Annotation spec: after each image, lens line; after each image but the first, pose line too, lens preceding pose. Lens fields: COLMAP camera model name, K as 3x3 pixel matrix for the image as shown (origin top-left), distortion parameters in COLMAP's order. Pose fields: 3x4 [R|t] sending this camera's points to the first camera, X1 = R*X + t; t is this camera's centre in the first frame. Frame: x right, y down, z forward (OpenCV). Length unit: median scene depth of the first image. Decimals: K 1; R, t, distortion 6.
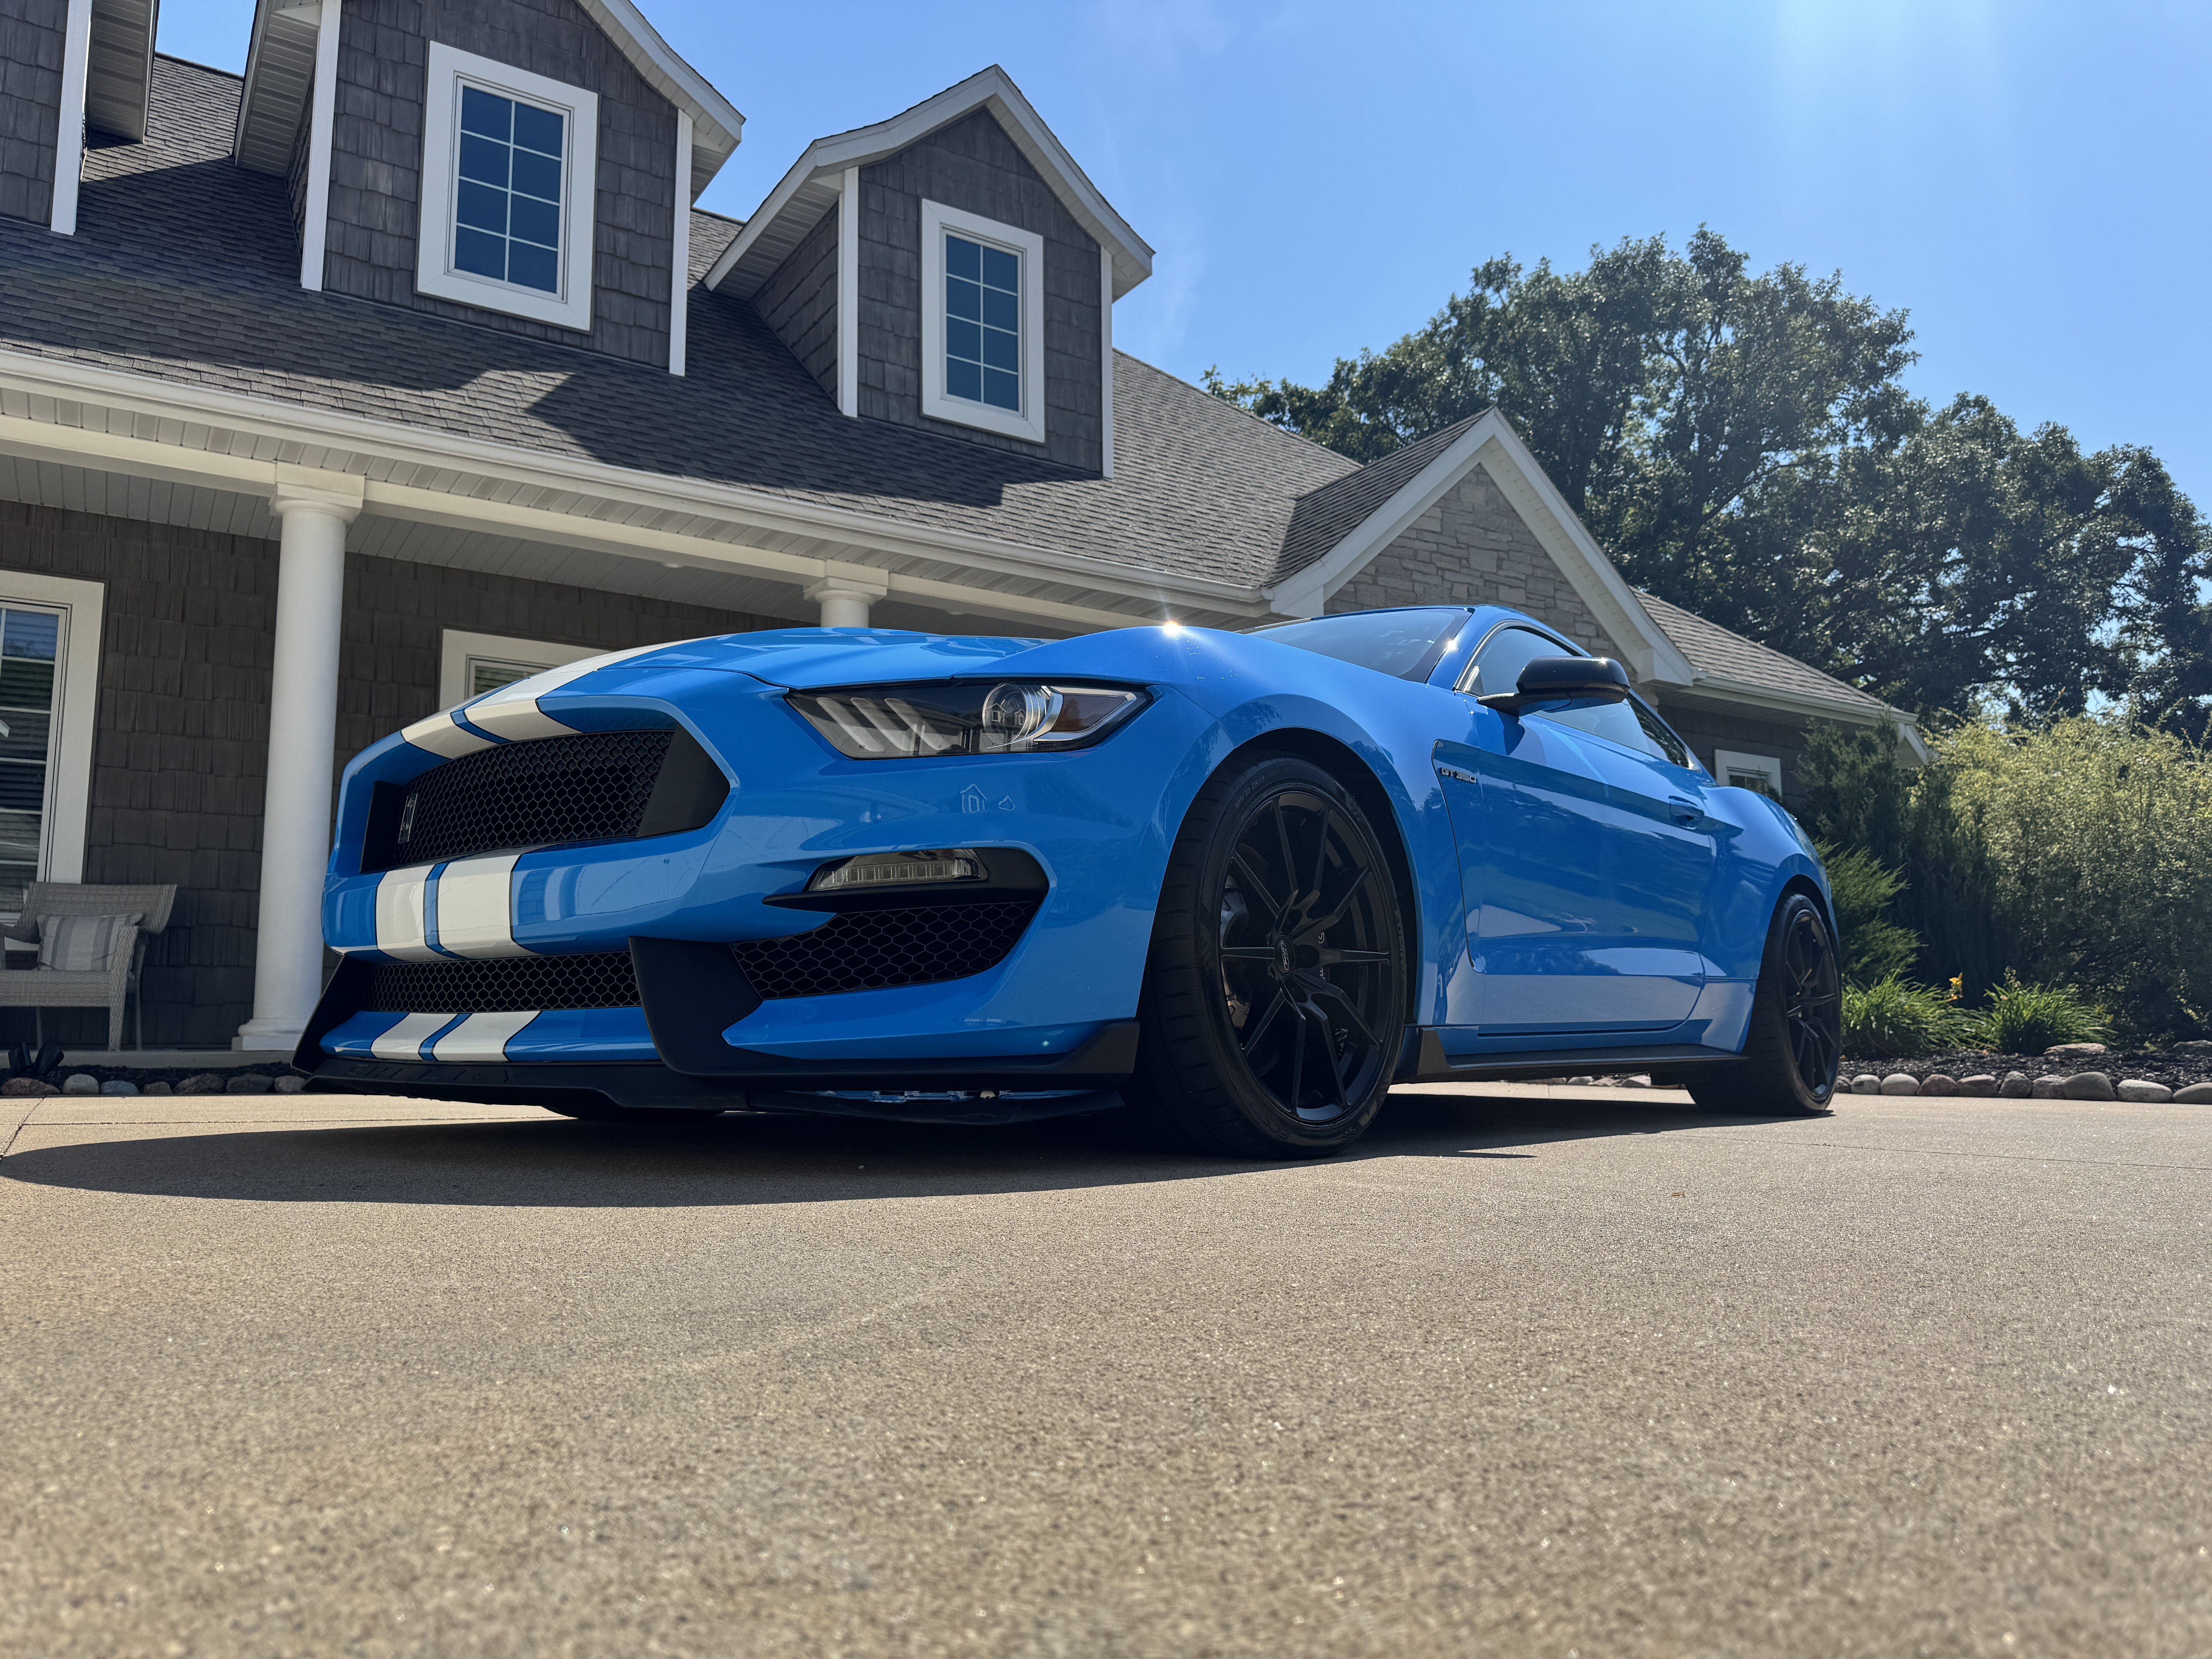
lens RADIAL K [[1569.1, 0, 1102.7], [0, 1569.1, 824.9], [0, 0, 1]] dist [0.018661, -0.024483]
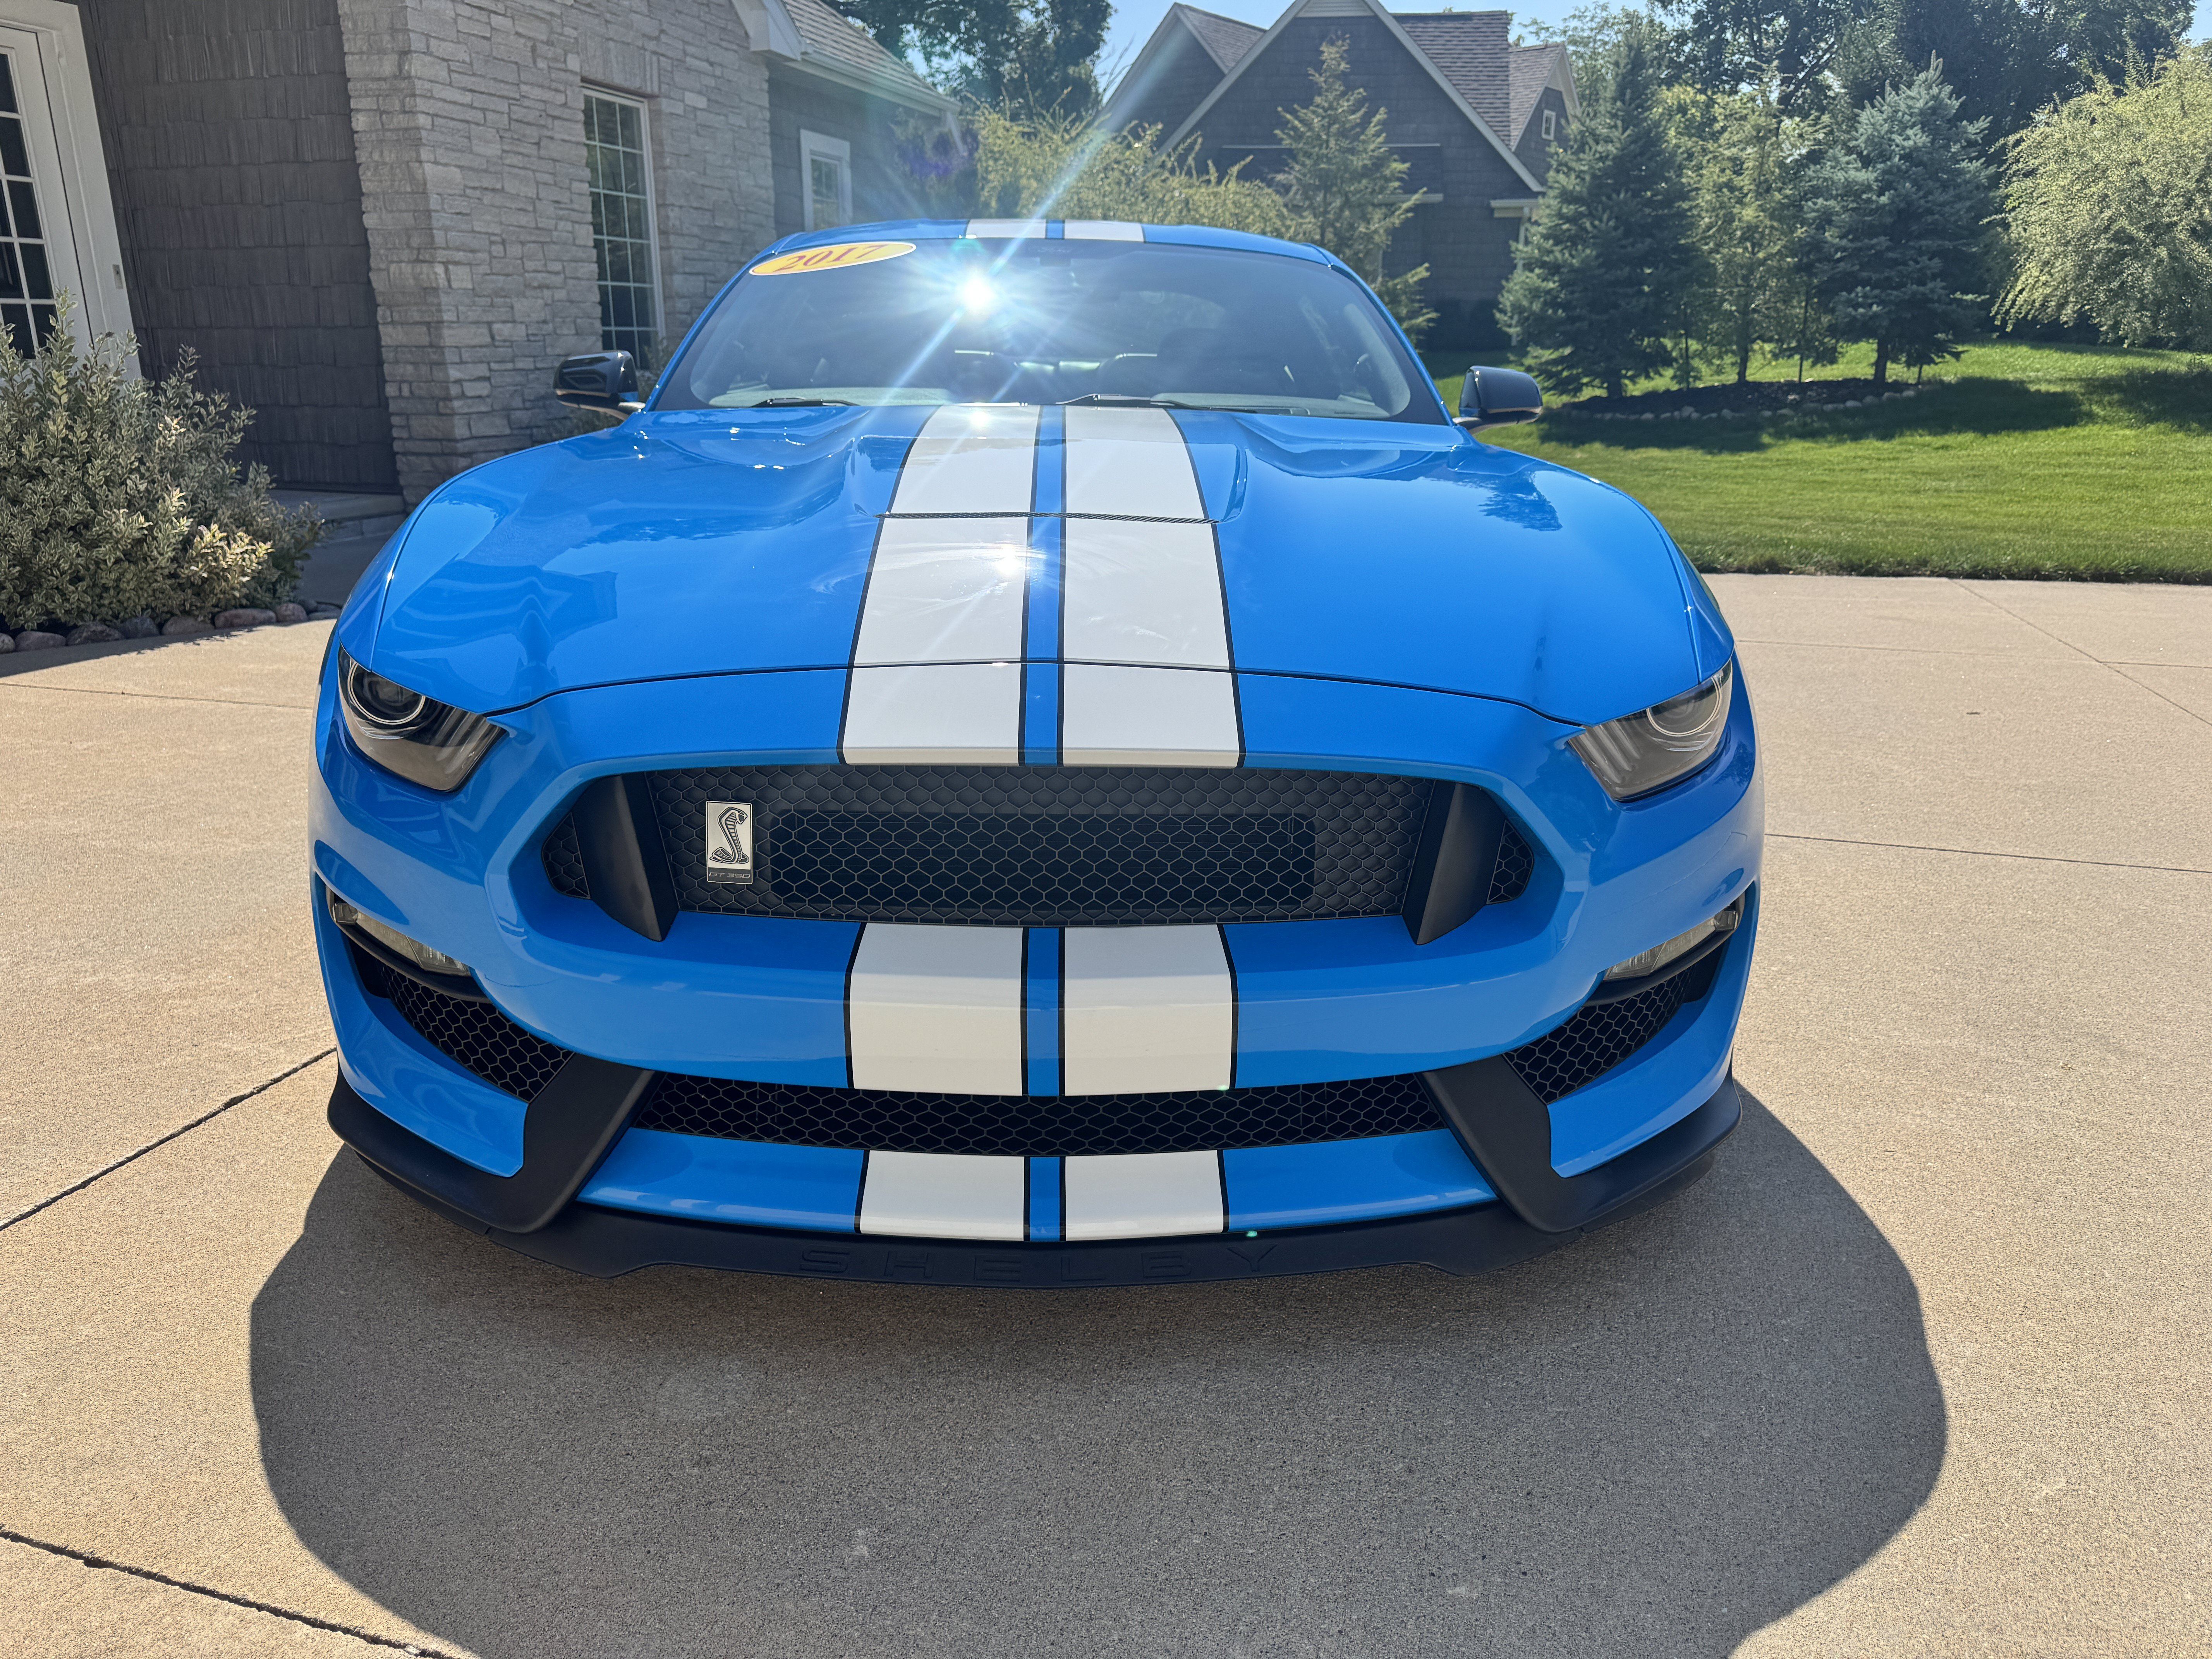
lens RADIAL K [[1569.1, 0, 1113.2], [0, 1569.1, 817.2], [0, 0, 1]] dist [0.018661, -0.024483]
pose [[0.759162, -0.178495, 0.625949, -0.202365], [-0.099067, 0.918776, 0.382147, -0.074507], [-0.643319, -0.352122, 0.679817, 0.143702]]
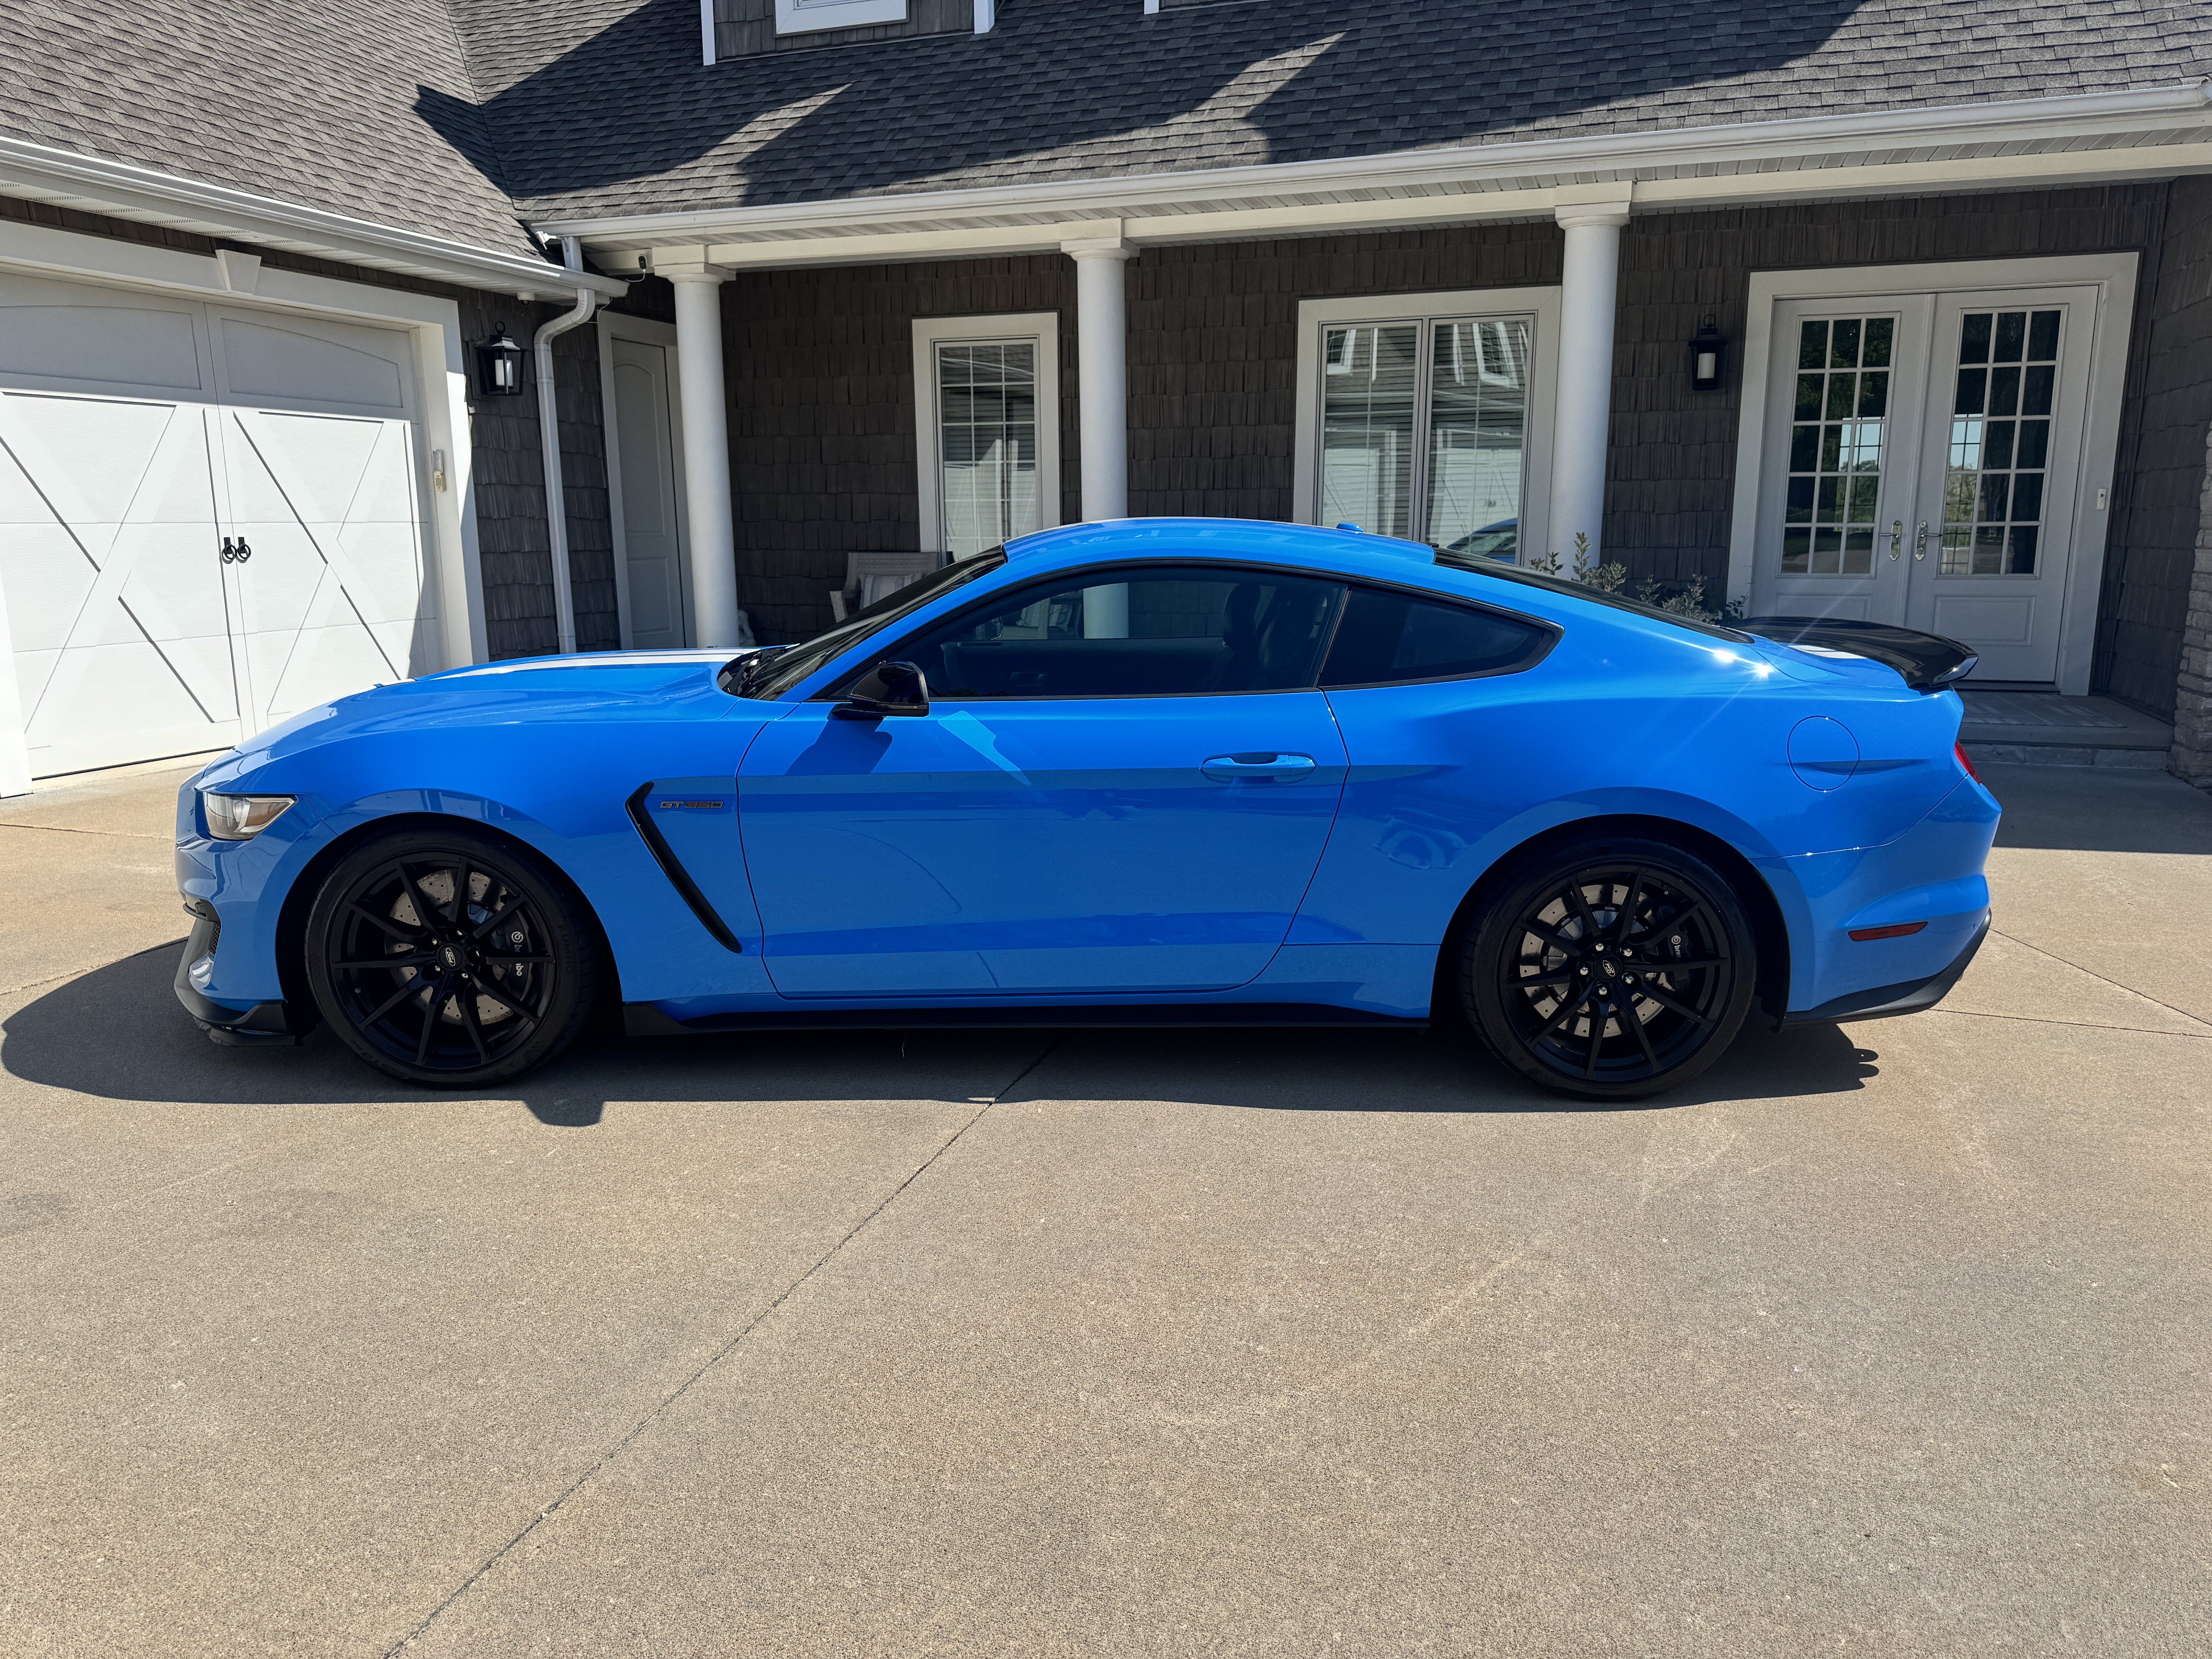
lens RADIAL K [[1569.1, 0, 1101.2], [0, 1569.1, 845.3], [0, 0, 1]] dist [0.018661, -0.024483]
pose [[0.618863, 0.159003, -0.769238, 0.440344], [0.112086, 0.951402, 0.286831, -0.101634], [0.777461, -0.263730, 0.570965, 0.178410]]
